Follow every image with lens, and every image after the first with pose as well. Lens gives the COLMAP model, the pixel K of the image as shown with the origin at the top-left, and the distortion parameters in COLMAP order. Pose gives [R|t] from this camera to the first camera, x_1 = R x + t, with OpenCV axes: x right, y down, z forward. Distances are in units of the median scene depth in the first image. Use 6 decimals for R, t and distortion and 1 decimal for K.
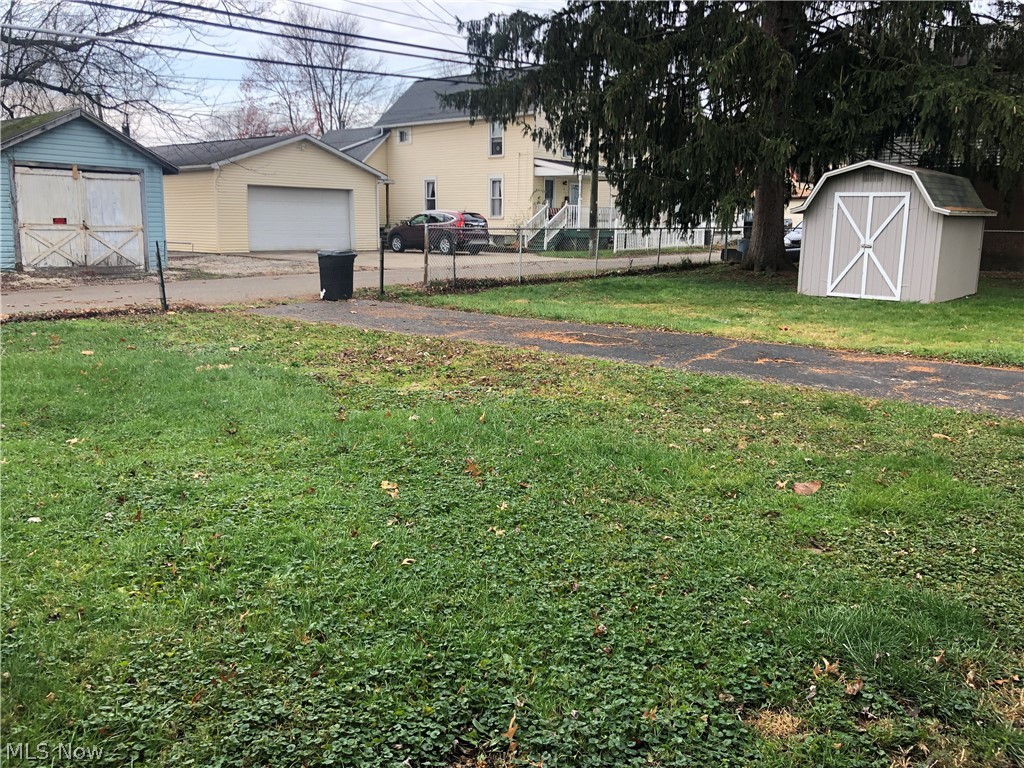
lens RADIAL K [[840.6, 0, 517.8], [0, 840.6, 378.5], [0, 0, 1]] dist [0.047878, -0.055917]
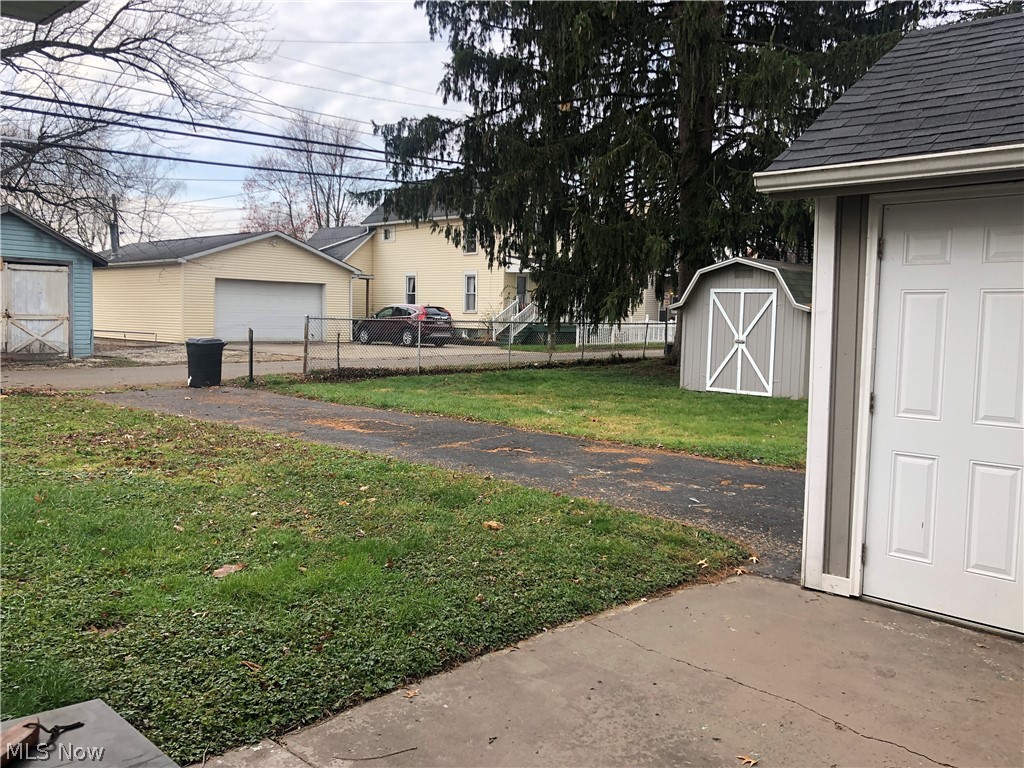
lens RADIAL K [[840.6, 0, 515.1], [0, 840.6, 389.2], [0, 0, 1]] dist [0.047878, -0.055917]
pose [[0.998774, 0.014473, -0.047344, 0.159262], [-0.019091, 0.994943, -0.098610, 0.002371], [0.045677, 0.099393, 0.993999, 0.002130]]
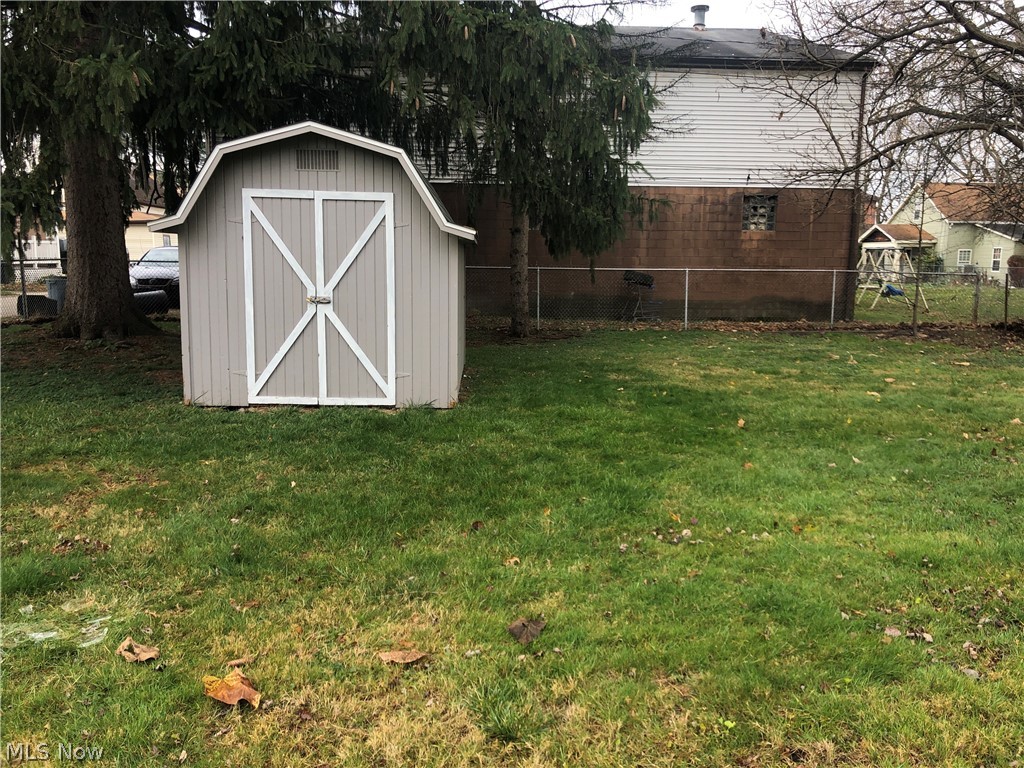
lens RADIAL K [[840.6, 0, 508.9], [0, 840.6, 376.8], [0, 0, 1]] dist [0.047878, -0.055917]
pose [[0.740298, -0.095792, 0.665419, 0.132847], [0.120120, 0.992716, 0.009272, -0.084749], [-0.661460, 0.073067, 0.746413, 0.462209]]
